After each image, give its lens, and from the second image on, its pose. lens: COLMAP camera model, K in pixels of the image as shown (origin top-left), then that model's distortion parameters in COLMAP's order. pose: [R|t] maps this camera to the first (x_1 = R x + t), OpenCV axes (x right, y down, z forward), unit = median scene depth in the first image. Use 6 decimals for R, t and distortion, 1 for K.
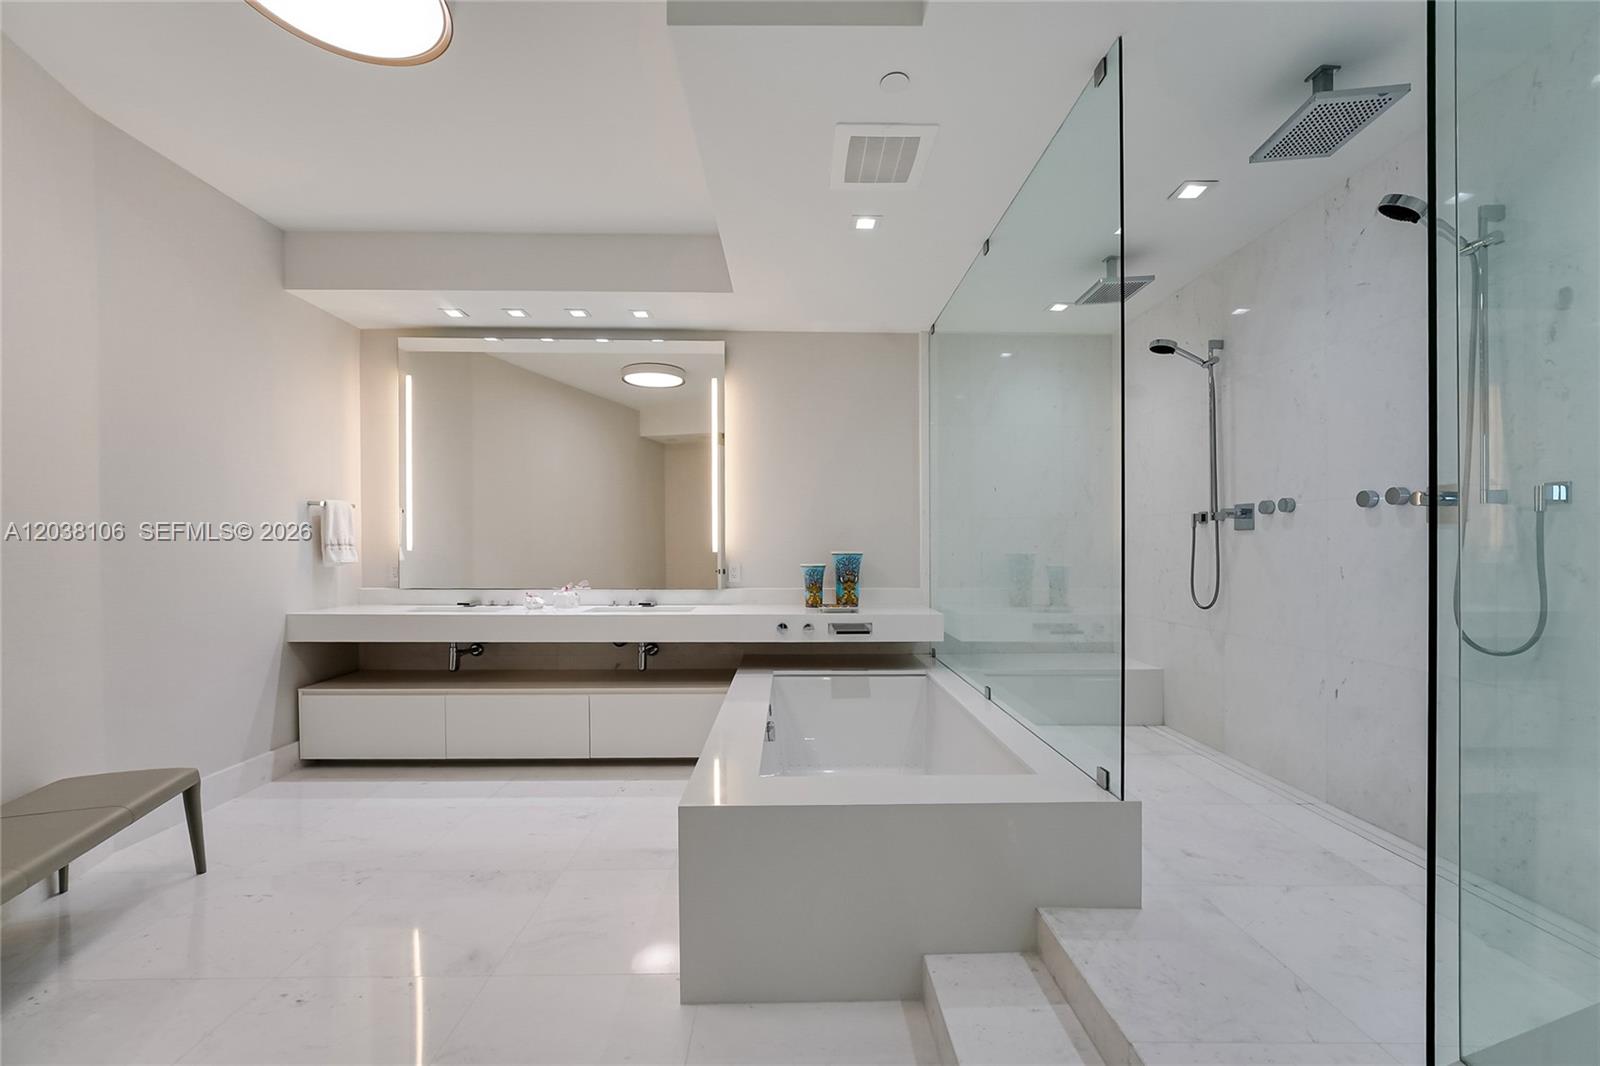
lens RADIAL K [[655.1, 0, 800.0], [0, 655.1, 533.0], [0, 0, 1]] dist [-0.000205, 0.007229]
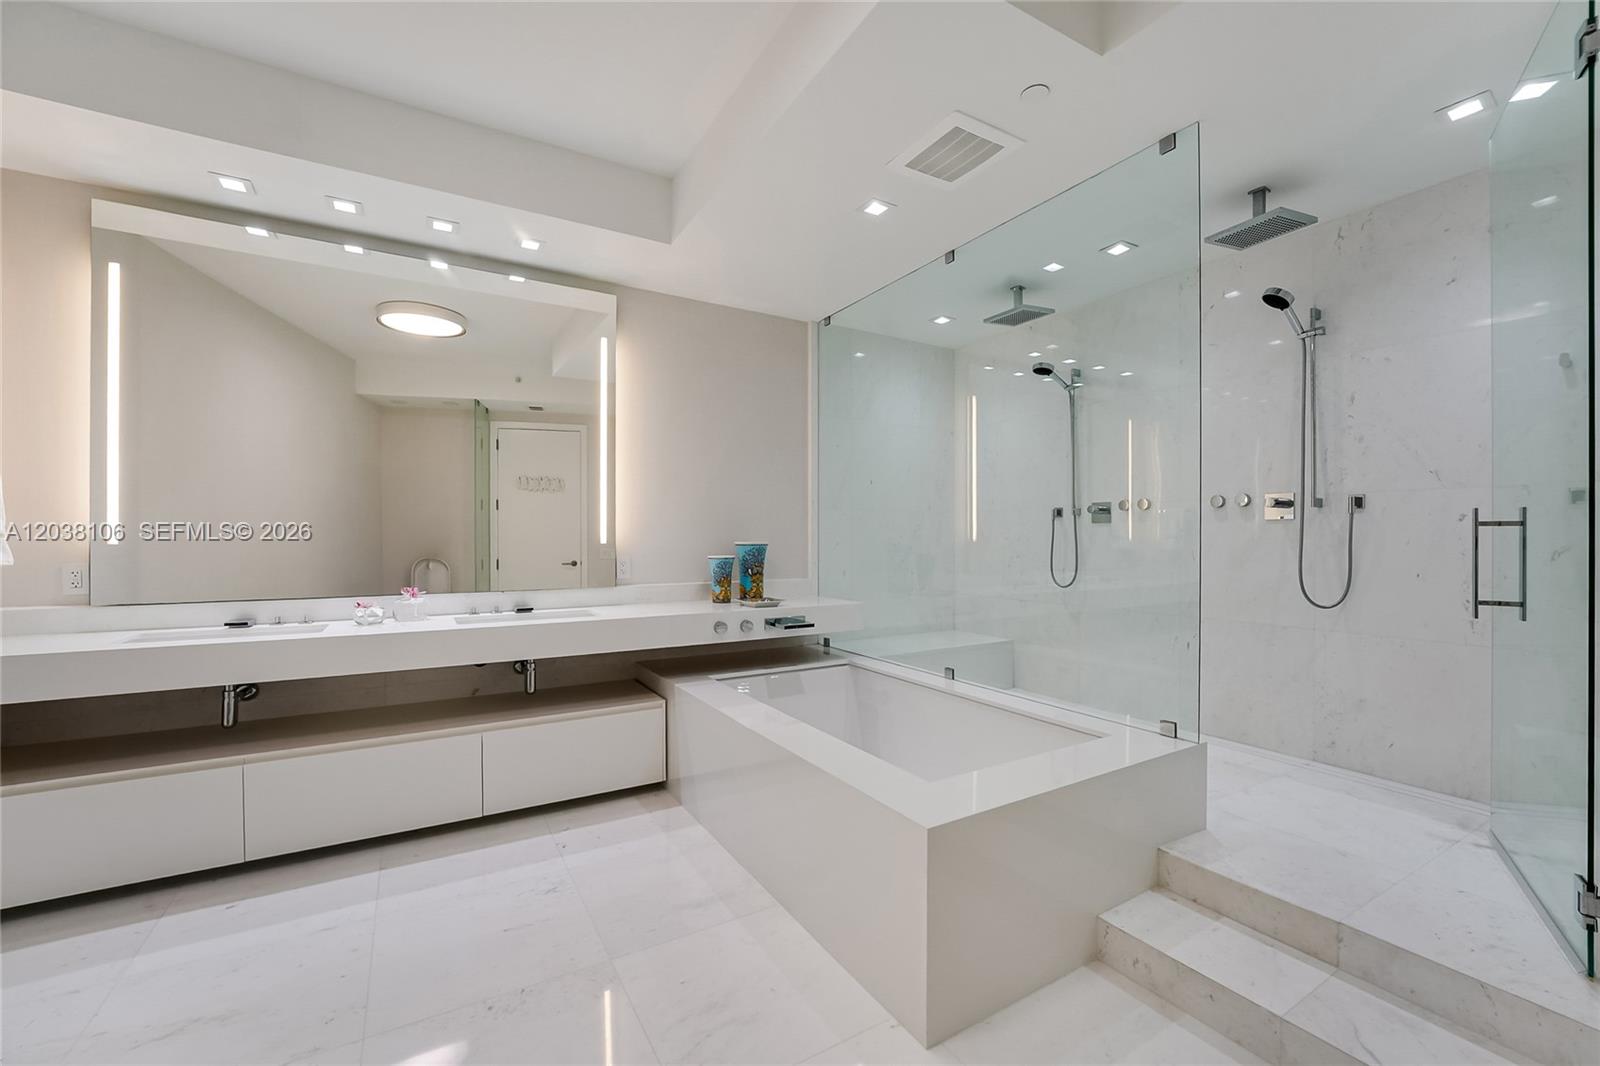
lens RADIAL K [[669.7, 0, 800.2], [0, 669.7, 519.4], [0, 0, 1]] dist [-0.001320, -0.000308]
pose [[0.868588, 0.010978, 0.495413, -0.367234], [-0.009008, 0.999939, -0.006363, 0.001421], [-0.495452, 0.001064, 0.868635, 0.136377]]
